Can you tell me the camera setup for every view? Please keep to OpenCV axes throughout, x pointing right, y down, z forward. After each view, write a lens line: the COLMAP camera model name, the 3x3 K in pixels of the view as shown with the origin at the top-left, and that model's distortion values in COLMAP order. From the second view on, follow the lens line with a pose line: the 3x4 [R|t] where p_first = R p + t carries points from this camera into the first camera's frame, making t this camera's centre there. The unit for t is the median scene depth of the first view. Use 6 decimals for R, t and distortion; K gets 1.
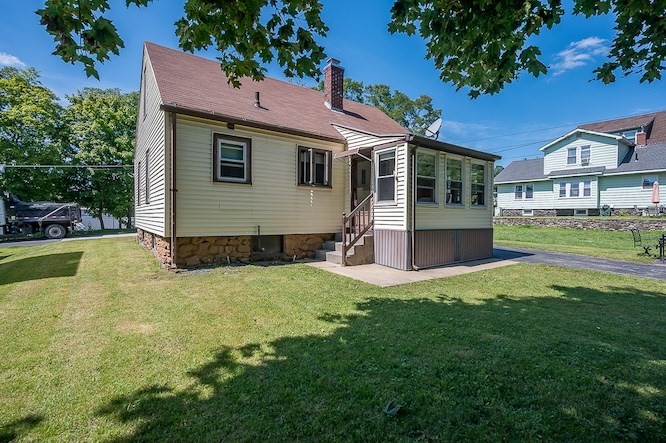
lens RADIAL K [[318.9, 0, 331.2], [0, 318.9, 222.1], [0, 0, 1]] dist [-0.001934, -0.000768]
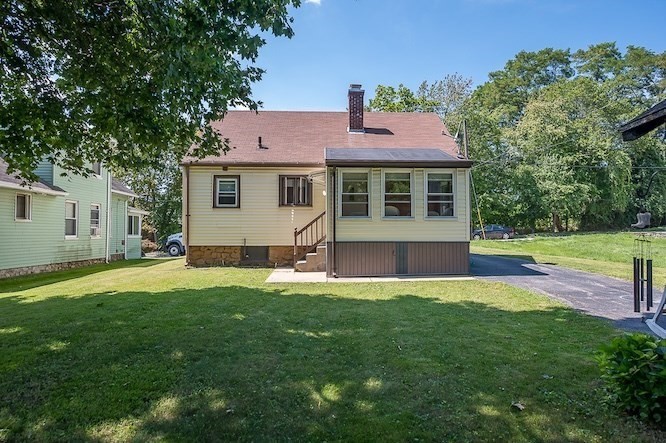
lens RADIAL K [[384.4, 0, 333.5], [0, 384.4, 222.2], [0, 0, 1]] dist [-0.005186, 0.001090]
pose [[0.826590, -0.028341, -0.562090, 1.006109], [0.000836, 0.998792, -0.049131, 0.022302], [0.562803, 0.040142, 0.825616, -0.131484]]
